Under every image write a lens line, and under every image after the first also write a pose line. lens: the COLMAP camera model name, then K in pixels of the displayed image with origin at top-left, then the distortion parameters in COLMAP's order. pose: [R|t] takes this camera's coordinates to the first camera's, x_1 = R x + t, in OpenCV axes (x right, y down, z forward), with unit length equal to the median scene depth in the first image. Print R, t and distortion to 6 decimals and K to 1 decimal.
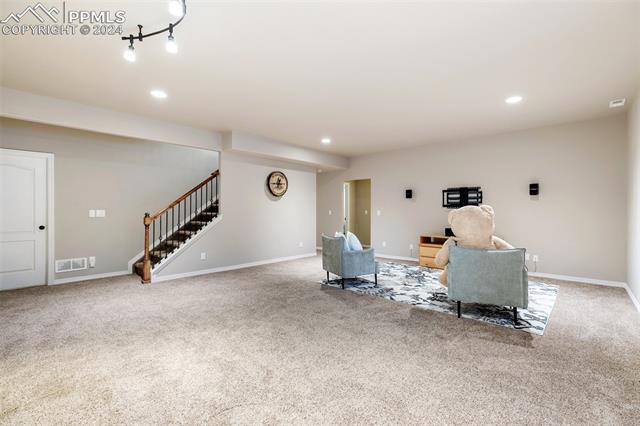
lens RADIAL K [[284.8, 0, 318.2], [0, 284.8, 213.5], [0, 0, 1]] dist [0.005023, 0.000327]
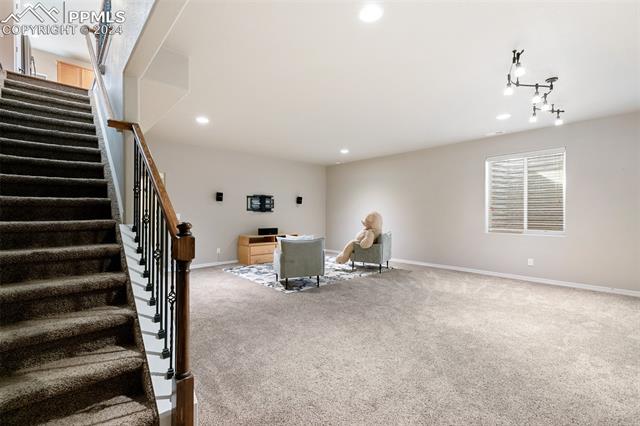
lens RADIAL K [[284.8, 0, 318.2], [0, 284.8, 213.5], [0, 0, 1]] dist [0.005023, 0.000327]
pose [[0.088557, 0.000247, 0.996071, -0.808254], [0.011023, 0.999938, -0.001228, -0.008064], [-0.996010, 0.011088, 0.088549, 0.743915]]
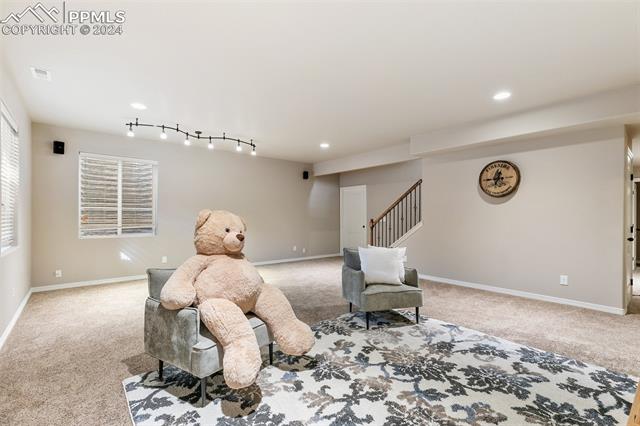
lens RADIAL K [[293.3, 0, 320.0], [0, 293.3, 213.0], [0, 0, 1]] dist [0.002441, -0.000034]
pose [[-0.129452, -0.013855, -0.991489, 0.777267], [-0.014213, 0.999826, -0.012116, -0.008487], [0.991484, 0.012523, -0.129626, 0.840763]]
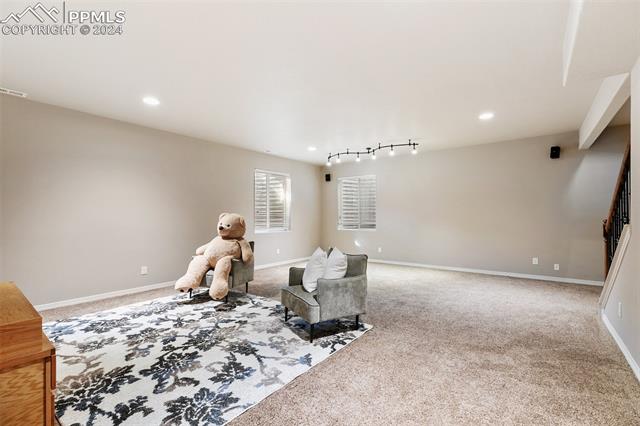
lens RADIAL K [[284.8, 0, 318.2], [0, 284.8, 213.5], [0, 0, 1]] dist [0.005023, 0.000327]
pose [[-0.996107, 0.002334, -0.088124, 0.159936], [0.002057, 0.999993, 0.003236, -0.018874], [0.088131, 0.003042, -0.996104, 1.482390]]
